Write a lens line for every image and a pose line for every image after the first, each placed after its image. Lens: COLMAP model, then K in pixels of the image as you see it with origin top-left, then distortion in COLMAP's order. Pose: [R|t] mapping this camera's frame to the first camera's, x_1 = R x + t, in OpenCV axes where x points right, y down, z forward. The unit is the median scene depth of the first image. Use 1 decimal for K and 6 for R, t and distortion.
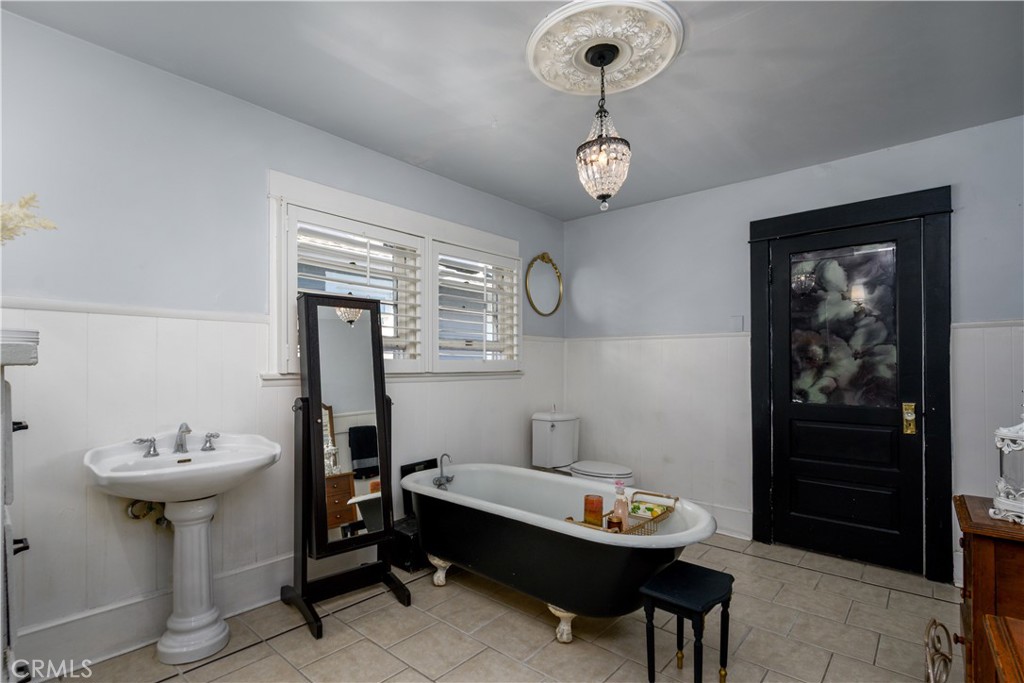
lens RADIAL K [[476.1, 0, 509.4], [0, 476.1, 365.4], [0, 0, 1]] dist [-0.018680, 0.000915]
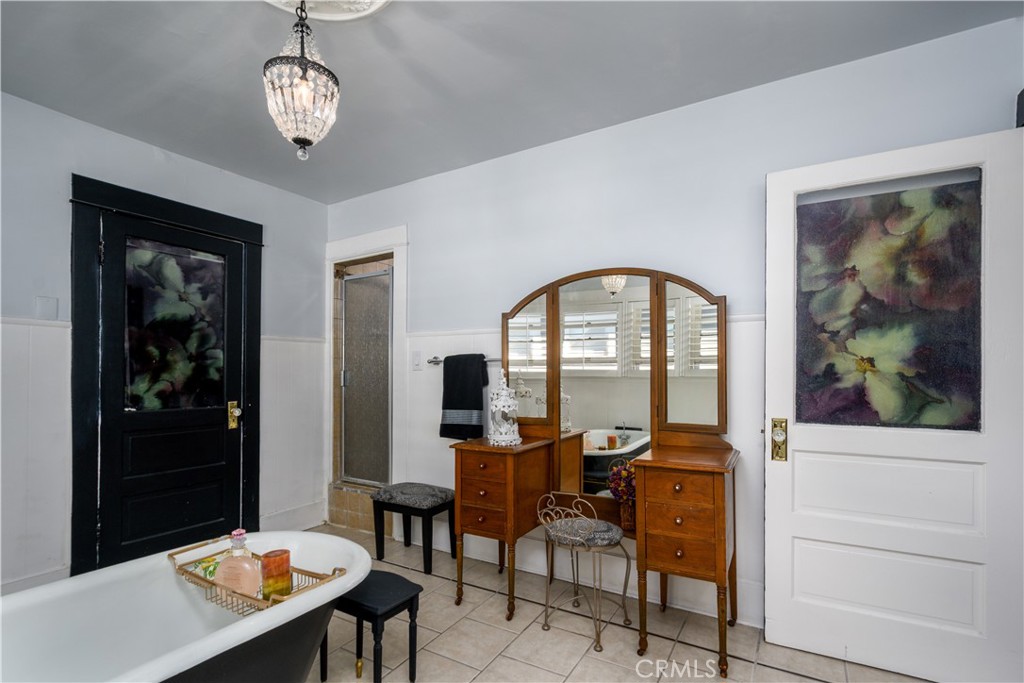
lens RADIAL K [[476.1, 0, 515.6], [0, 476.1, 370.8], [0, 0, 1]] dist [-0.018680, 0.000915]
pose [[-0.175369, 0.003556, 0.984496, -0.372719], [-0.004168, 0.999982, -0.004354, 0.006767], [-0.984494, -0.004867, -0.175351, 0.494045]]
